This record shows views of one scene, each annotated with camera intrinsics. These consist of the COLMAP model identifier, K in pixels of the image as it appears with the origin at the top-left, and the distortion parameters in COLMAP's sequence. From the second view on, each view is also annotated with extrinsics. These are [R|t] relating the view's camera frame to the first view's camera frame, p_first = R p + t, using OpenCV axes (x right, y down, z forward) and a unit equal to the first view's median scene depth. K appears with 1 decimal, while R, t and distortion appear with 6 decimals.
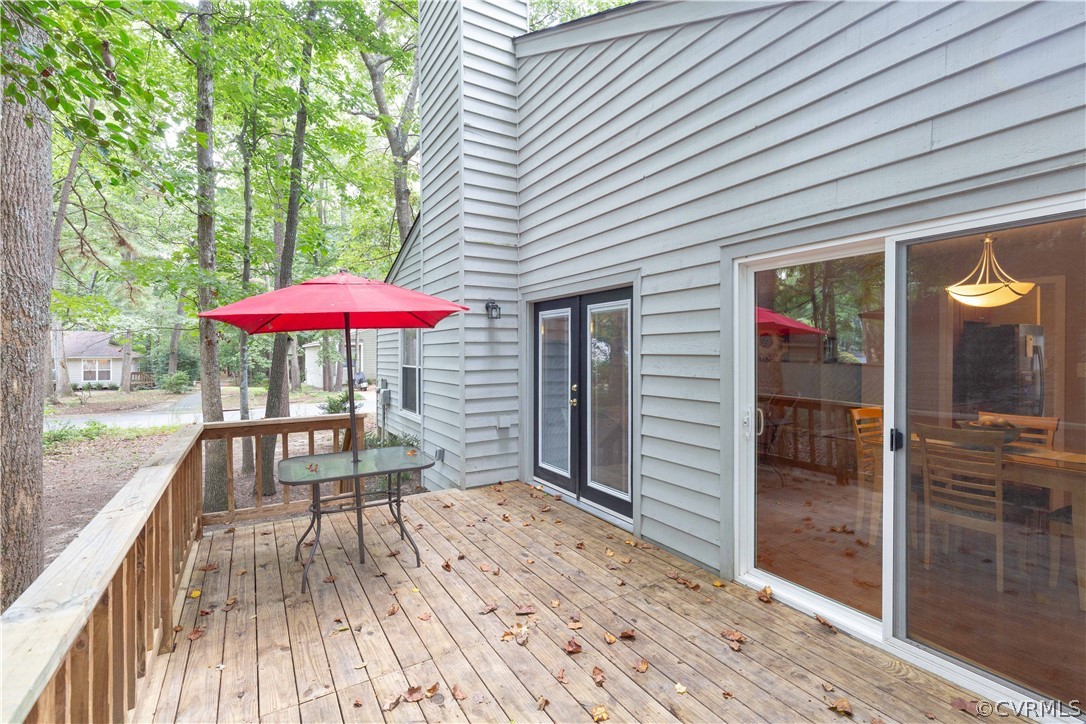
lens RADIAL K [[485.1, 0, 541.5], [0, 485.1, 357.7], [0, 0, 1]] dist [0.009352, -0.002965]
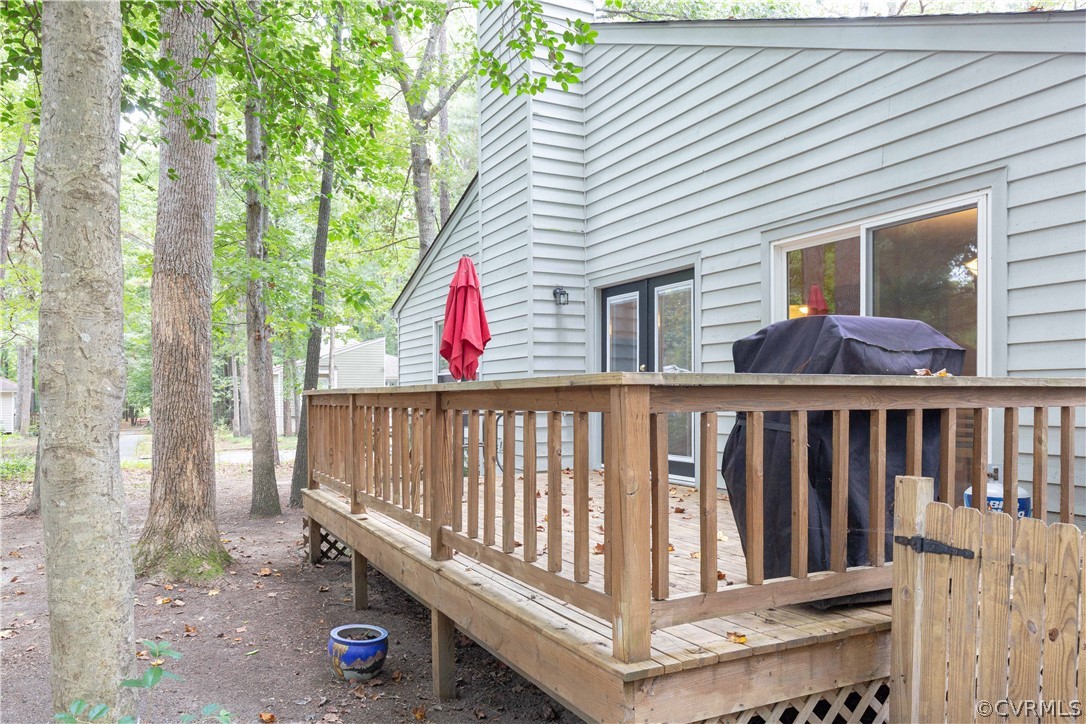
lens RADIAL K [[767.3, 0, 546.9], [0, 767.3, 397.5], [0, 0, 1]] dist [-0.001251, 0.000271]
pose [[0.998229, -0.002046, -0.059454, -0.034841], [0.001645, 0.999976, -0.006788, 0.122401], [0.059466, 0.006678, 0.998208, -0.584998]]
